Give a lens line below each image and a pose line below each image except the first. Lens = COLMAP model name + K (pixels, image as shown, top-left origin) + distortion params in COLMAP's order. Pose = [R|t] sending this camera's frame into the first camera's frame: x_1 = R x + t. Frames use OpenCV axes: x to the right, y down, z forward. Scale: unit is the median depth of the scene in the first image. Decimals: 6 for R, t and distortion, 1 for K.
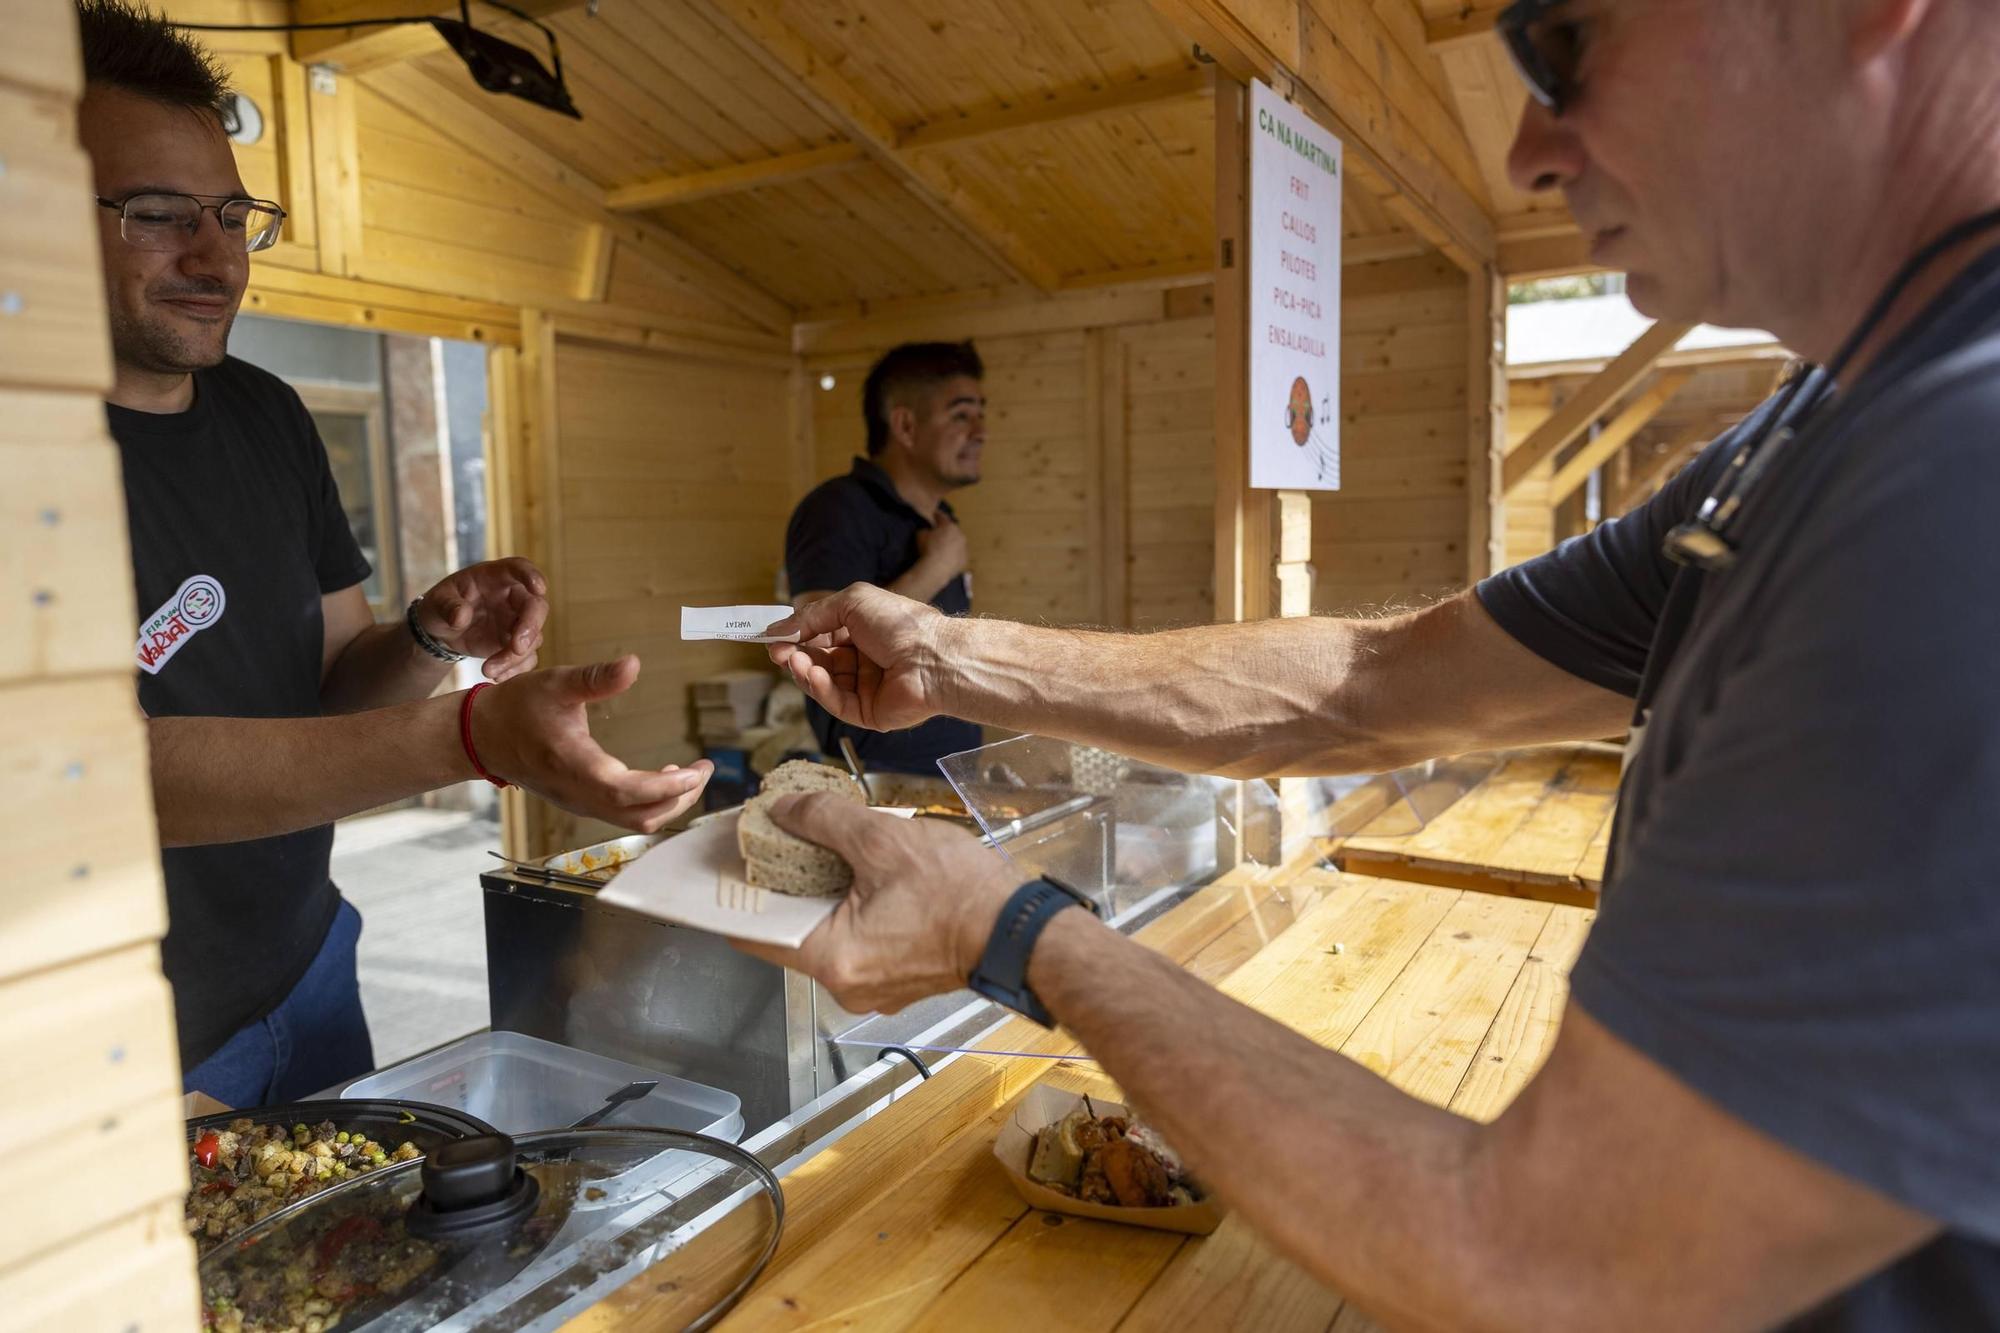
lens RADIAL K [[1326.0, 0, 999.4], [0, 1326.0, 668.7], [0, 0, 1]] dist [0.002144, 0.005484]
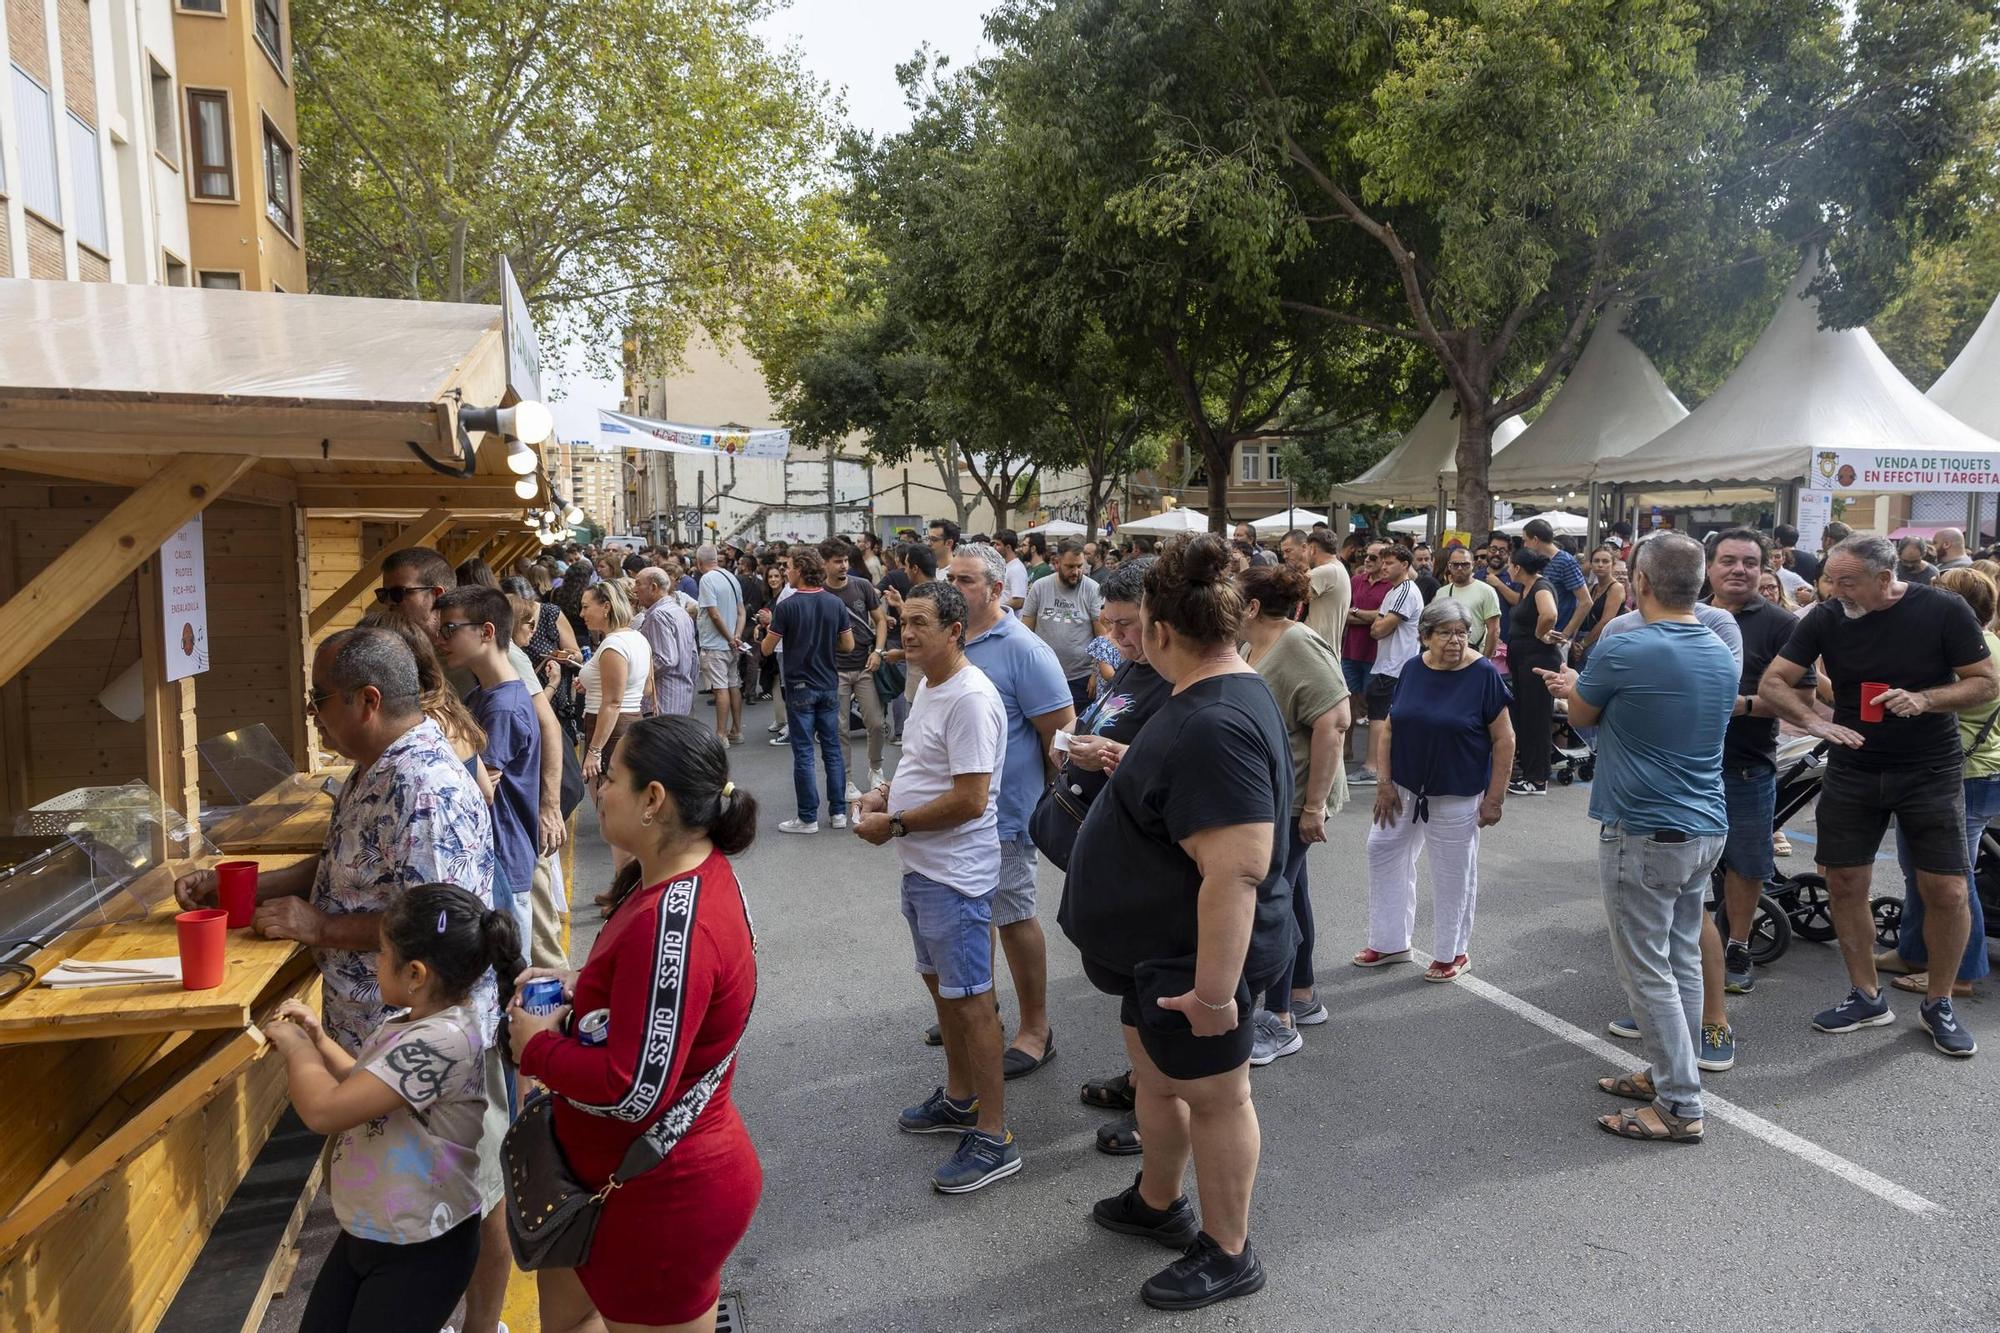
lens RADIAL K [[1286.3, 0, 1000.3], [0, 1286.3, 673.7], [0, 0, 1]] dist [-0.005481, 0.005173]
pose [[0.681197, -0.045666, 0.730674, -0.374844], [0.058341, 0.998265, 0.007999, -0.077981], [-0.729772, 0.037179, 0.682679, -1.289972]]
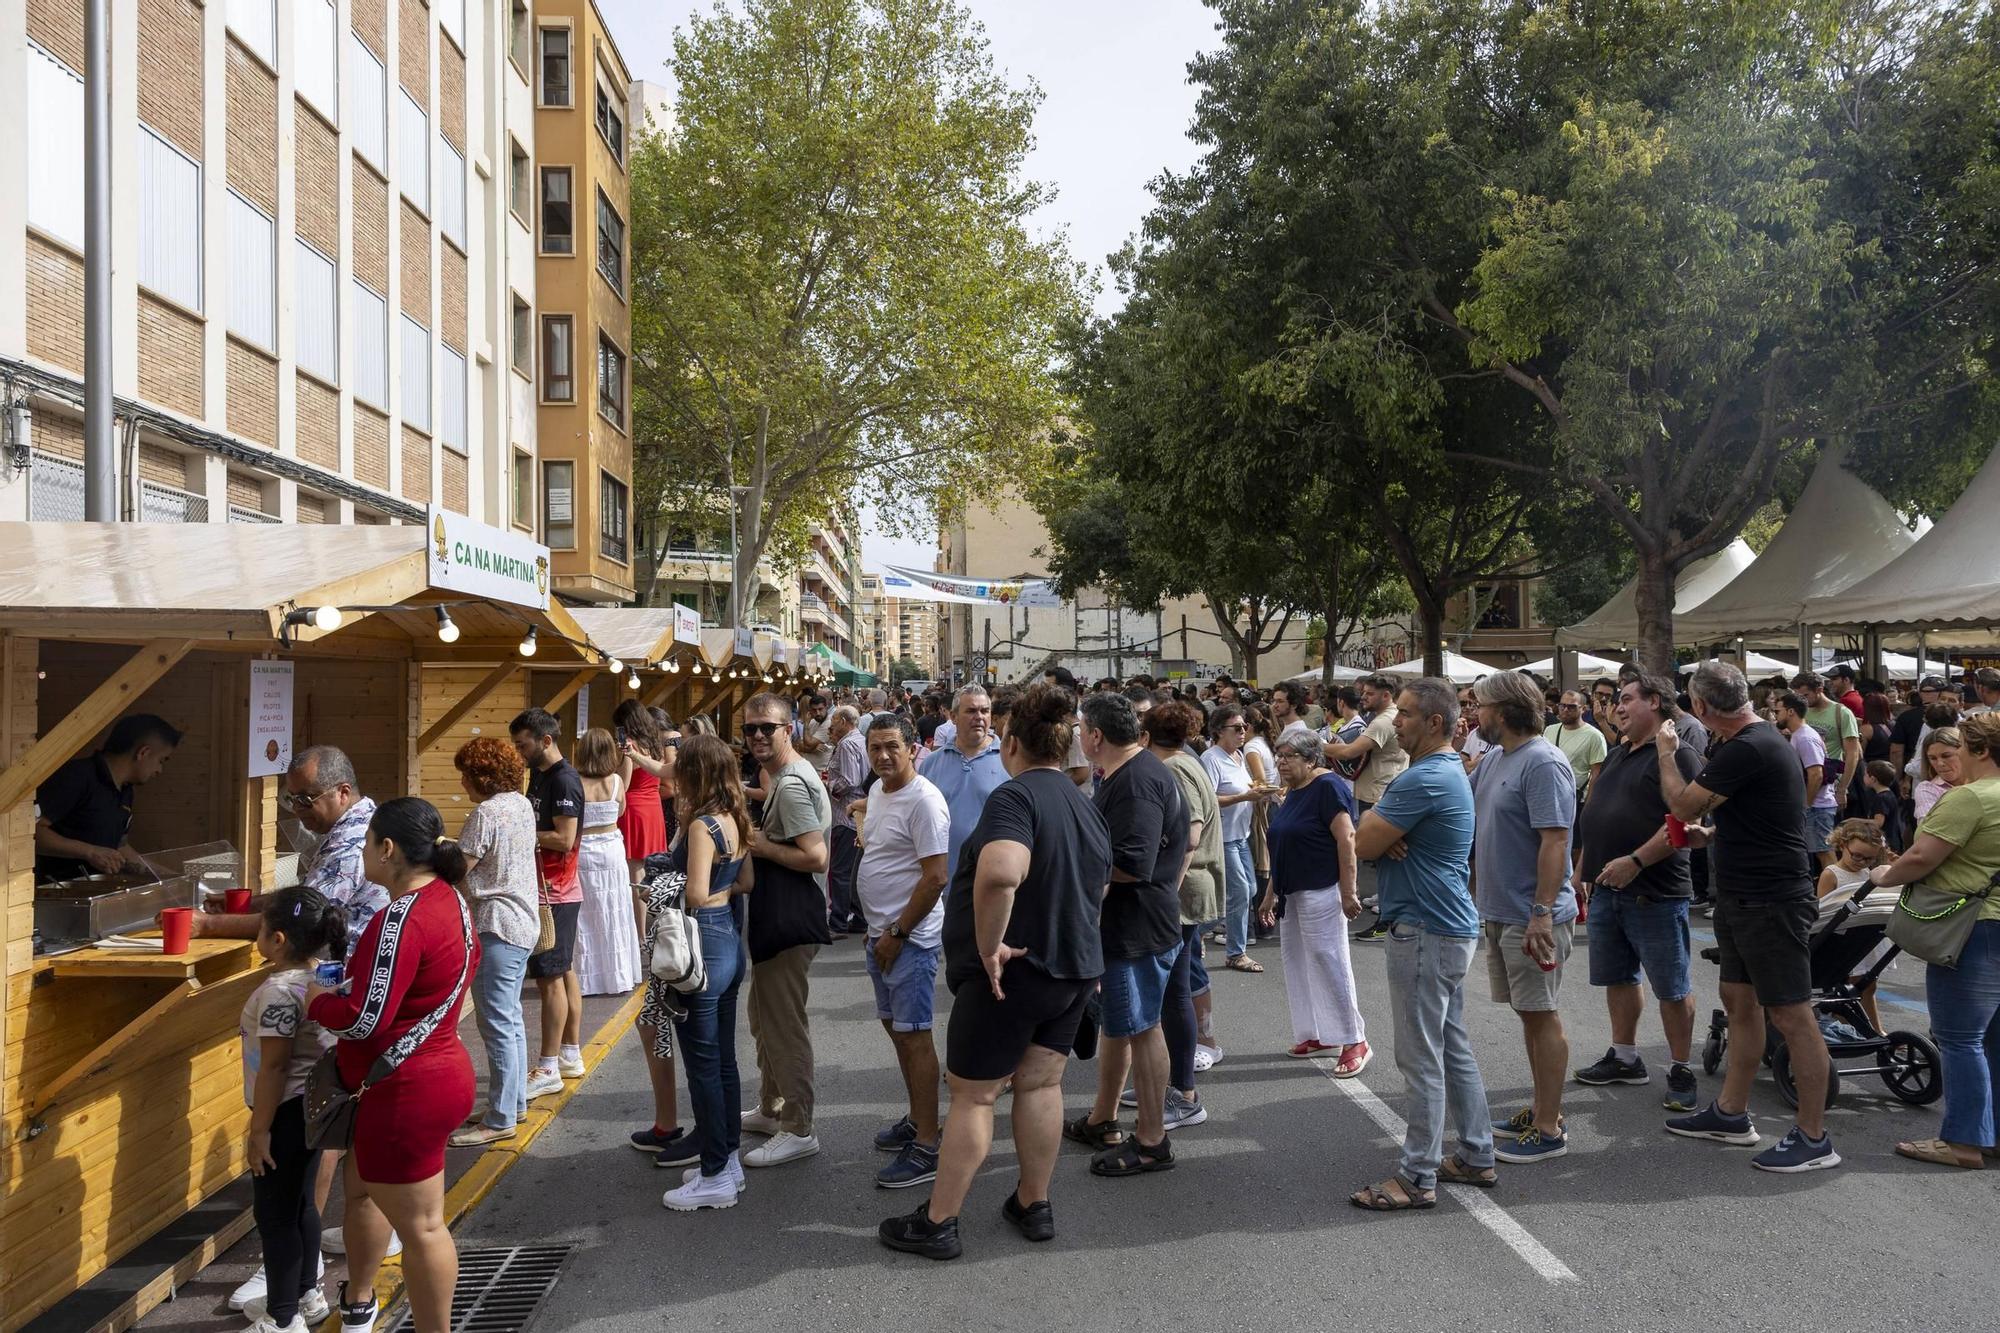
lens RADIAL K [[1290.9, 0, 1008.8], [0, 1290.9, 668.3], [0, 0, 1]] dist [0.001298, 0.001735]
pose [[0.833074, 0.036782, 0.551937, -0.023433], [0.034610, 0.992366, -0.118371, 0.042125], [-0.552078, 0.117714, 0.825441, -2.509254]]
